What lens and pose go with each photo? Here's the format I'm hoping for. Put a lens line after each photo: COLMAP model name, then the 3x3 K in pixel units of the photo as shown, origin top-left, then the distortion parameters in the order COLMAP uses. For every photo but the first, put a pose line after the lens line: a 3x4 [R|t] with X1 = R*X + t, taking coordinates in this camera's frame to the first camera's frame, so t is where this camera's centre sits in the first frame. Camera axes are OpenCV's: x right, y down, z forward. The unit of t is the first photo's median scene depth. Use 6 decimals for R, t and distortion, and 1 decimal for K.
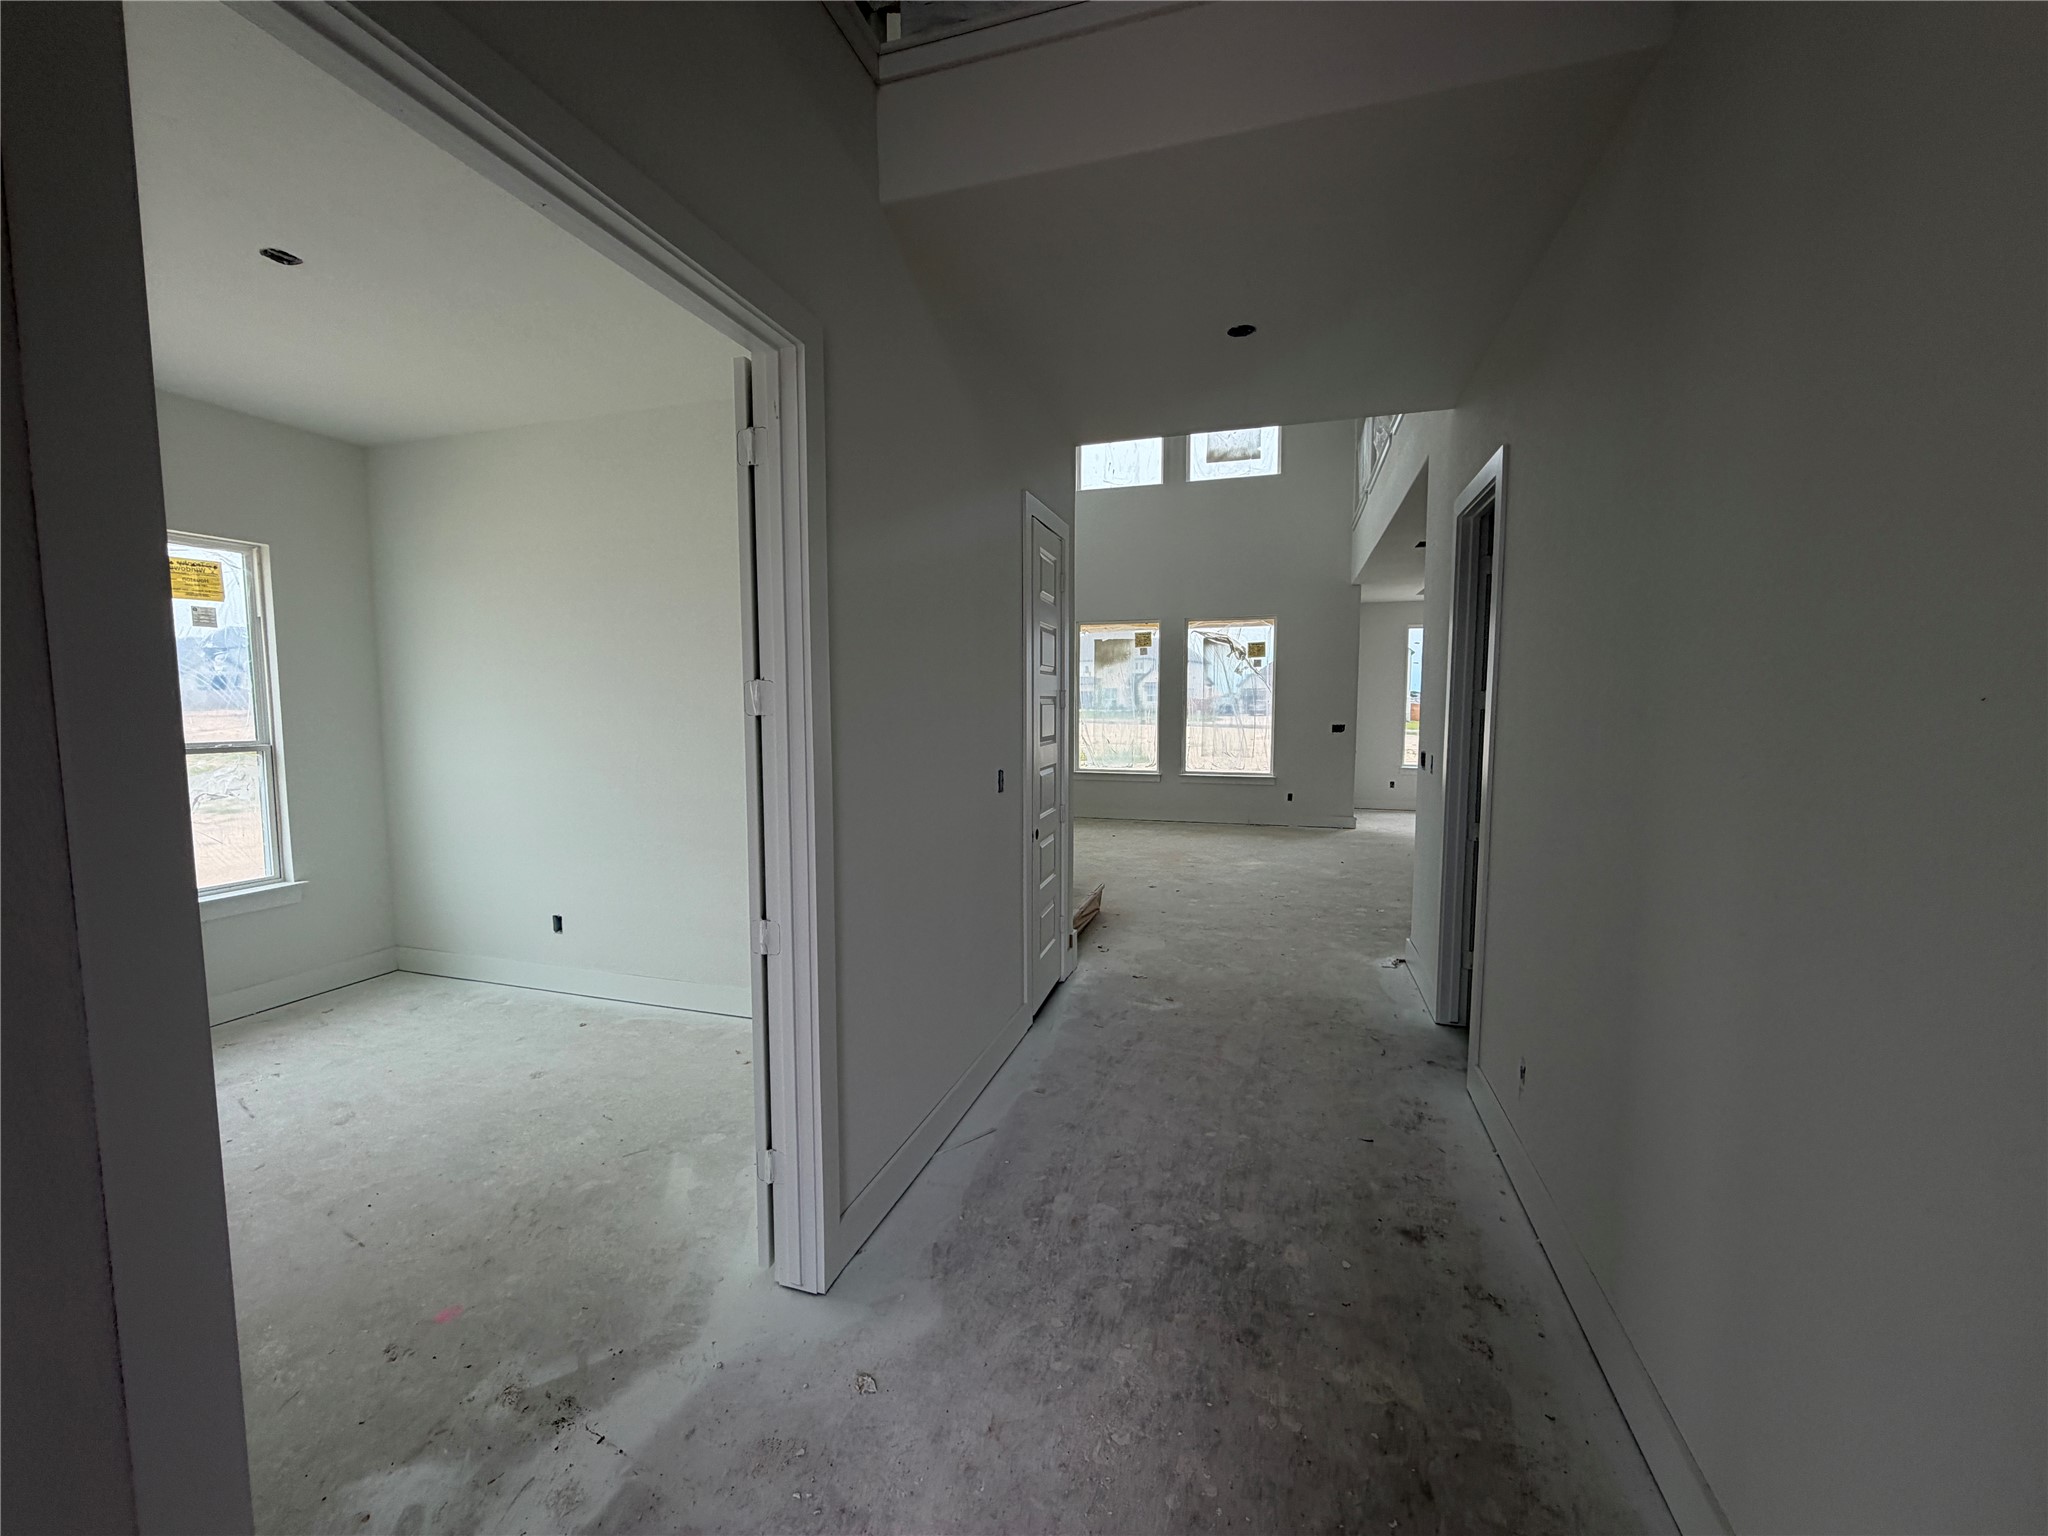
lens RADIAL K [[817.1, 0, 1015.8], [0, 817.1, 768.7], [0, 0, 1]] dist [-0.001265, -0.000163]
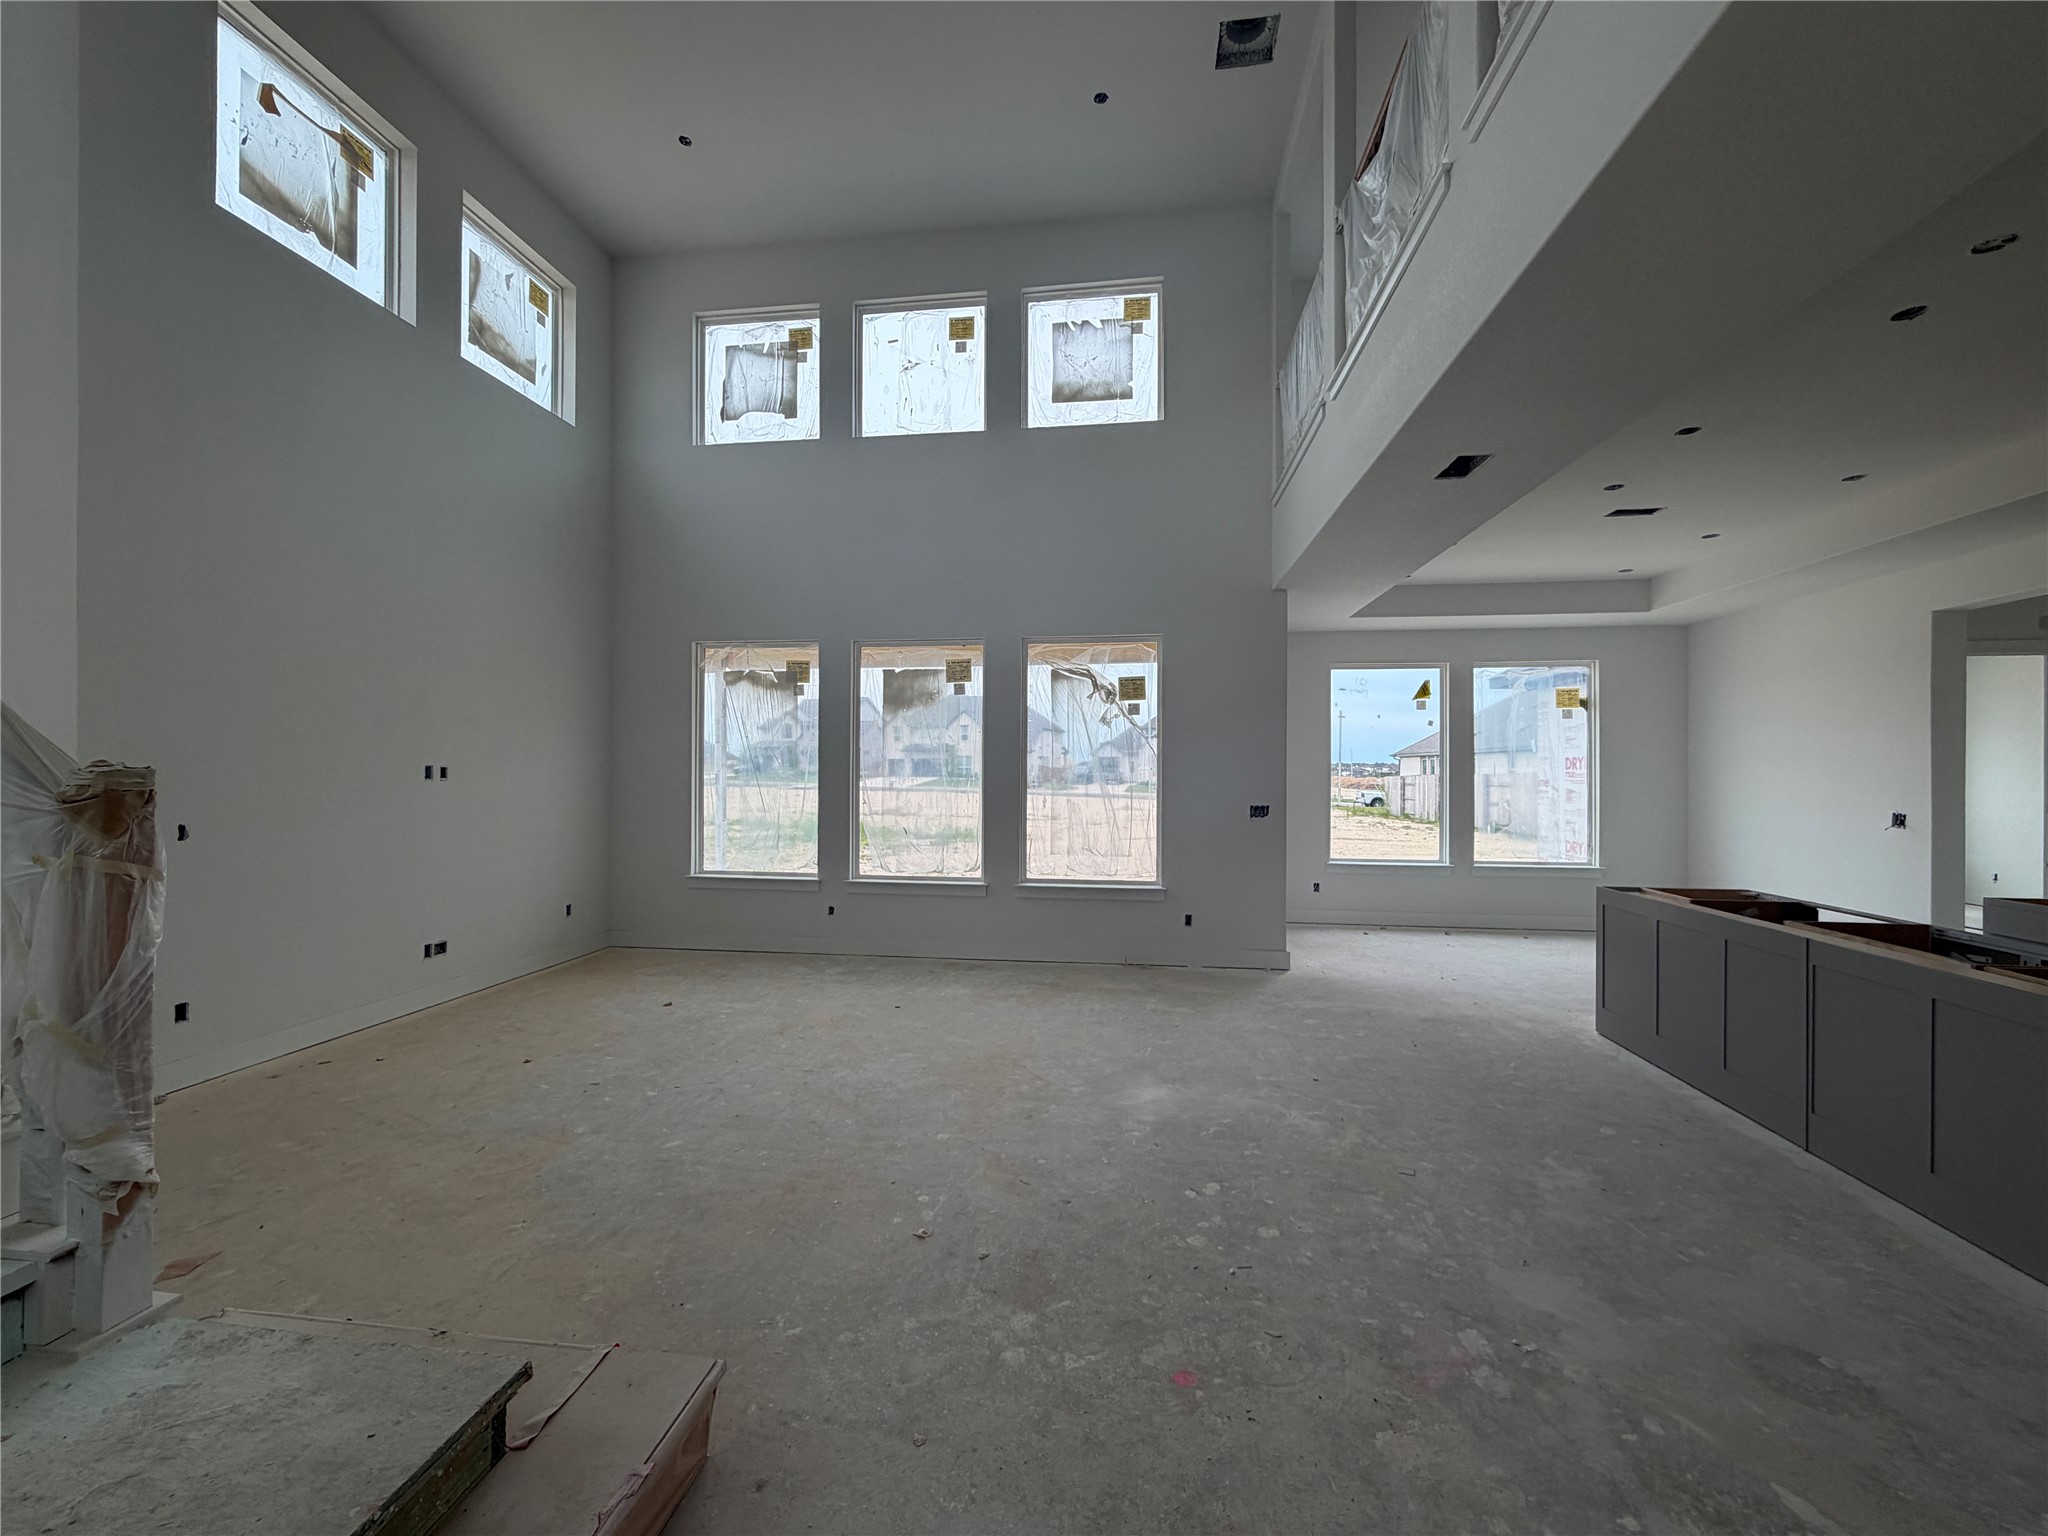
lens RADIAL K [[817.1, 0, 1018.7], [0, 817.1, 767.5], [0, 0, 1]] dist [-0.001265, -0.000163]
pose [[0.984348, 0.006411, 0.176118, 0.099506], [0.008588, 0.996406, -0.084271, -0.031963], [-0.176025, 0.084465, 0.980755, 0.412731]]
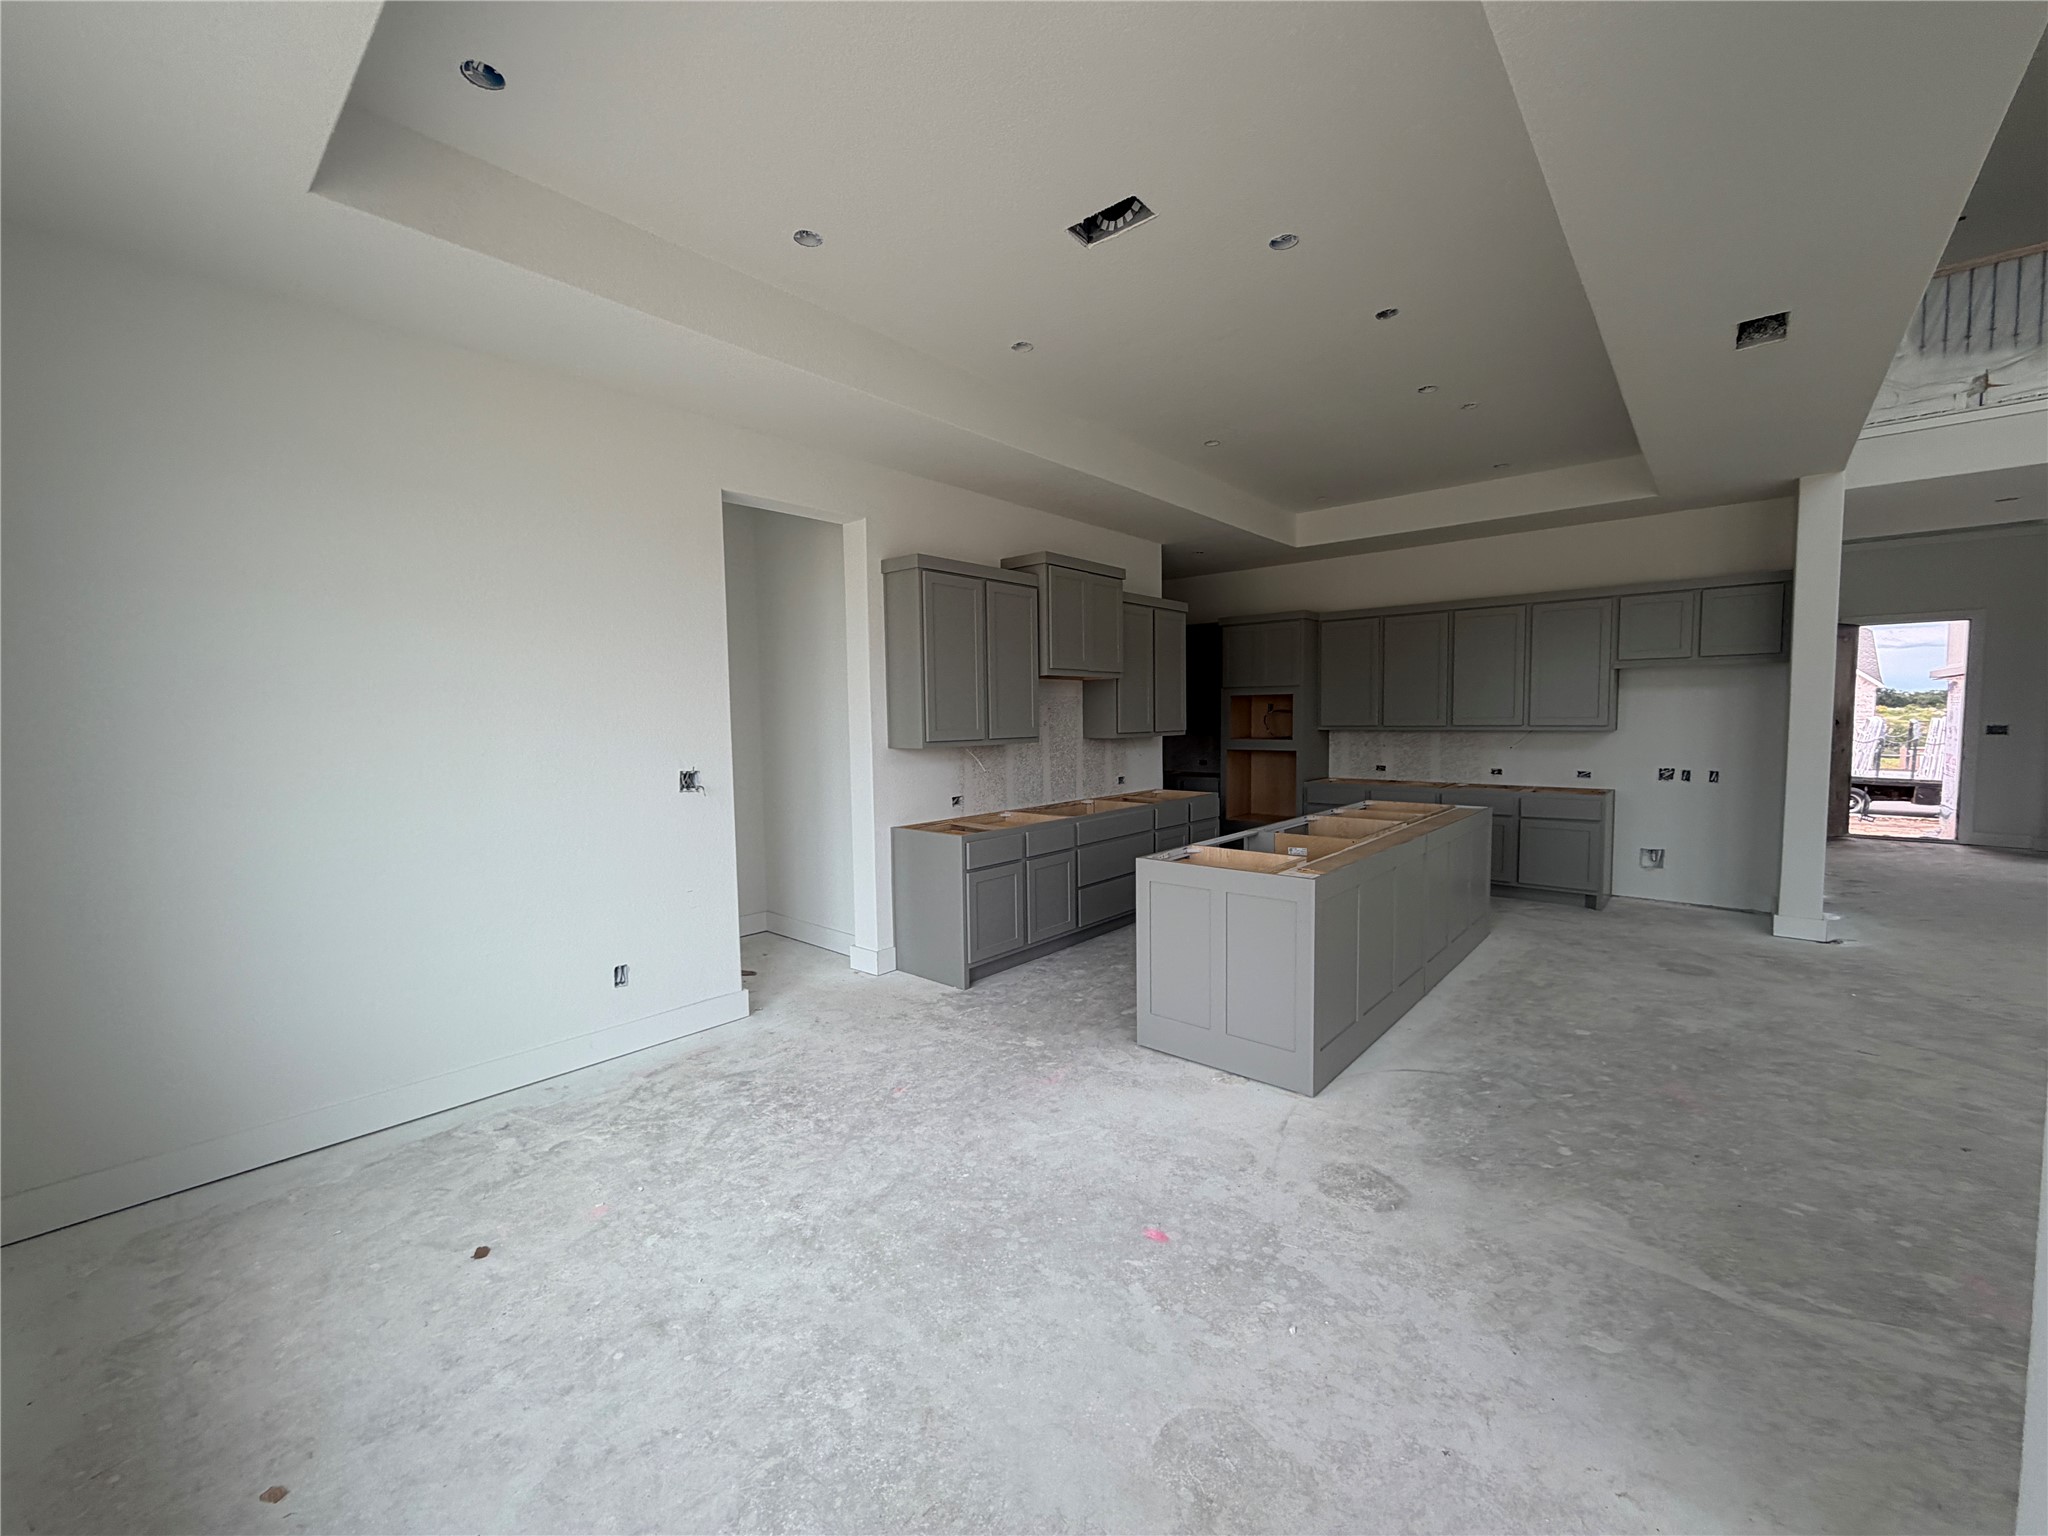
lens RADIAL K [[817.1, 0, 1016.2], [0, 817.1, 767.9], [0, 0, 1]] dist [-0.001265, -0.000163]
pose [[-0.918259, -0.013718, 0.395743, 0.514354], [0.044746, 0.989404, 0.138124, -0.092261], [-0.393444, 0.144541, -0.907915, 1.174669]]
